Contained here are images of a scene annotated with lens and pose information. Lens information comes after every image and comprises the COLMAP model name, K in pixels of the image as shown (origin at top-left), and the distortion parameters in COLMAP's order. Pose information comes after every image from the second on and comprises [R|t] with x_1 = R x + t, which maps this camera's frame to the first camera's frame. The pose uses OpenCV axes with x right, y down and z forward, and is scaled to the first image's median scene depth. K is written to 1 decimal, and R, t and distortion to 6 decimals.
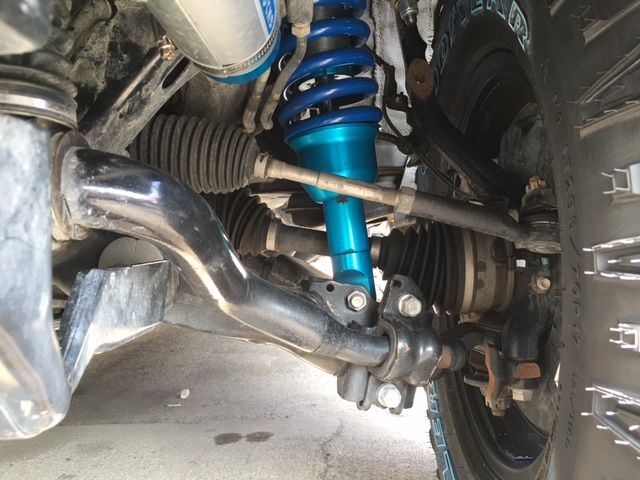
lens RADIAL K [[541.3, 0, 319.8], [0, 541.3, 240.4], [0, 0, 1]] dist [0.041769, 0.001962]
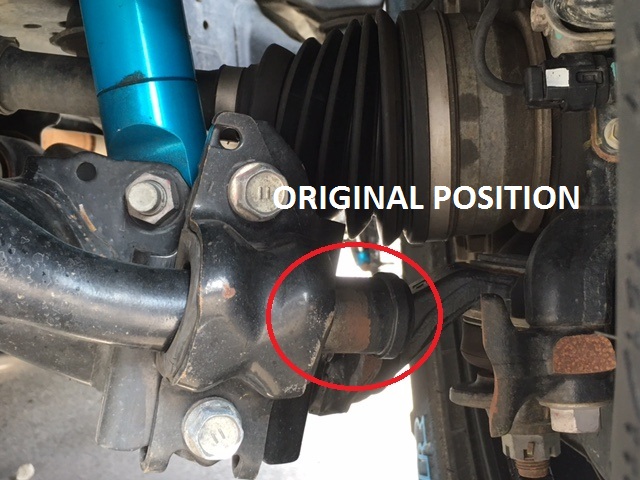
lens RADIAL K [[875.1, 0, 320.1], [0, 875.1, 239.7], [0, 0, 1]] dist [0.029197, 0.000000]
pose [[0.999220, -0.038357, -0.009432, 0.196346], [0.038497, 0.999144, 0.015123, 0.135944], [0.008844, -0.015474, 0.999841, 0.363055]]
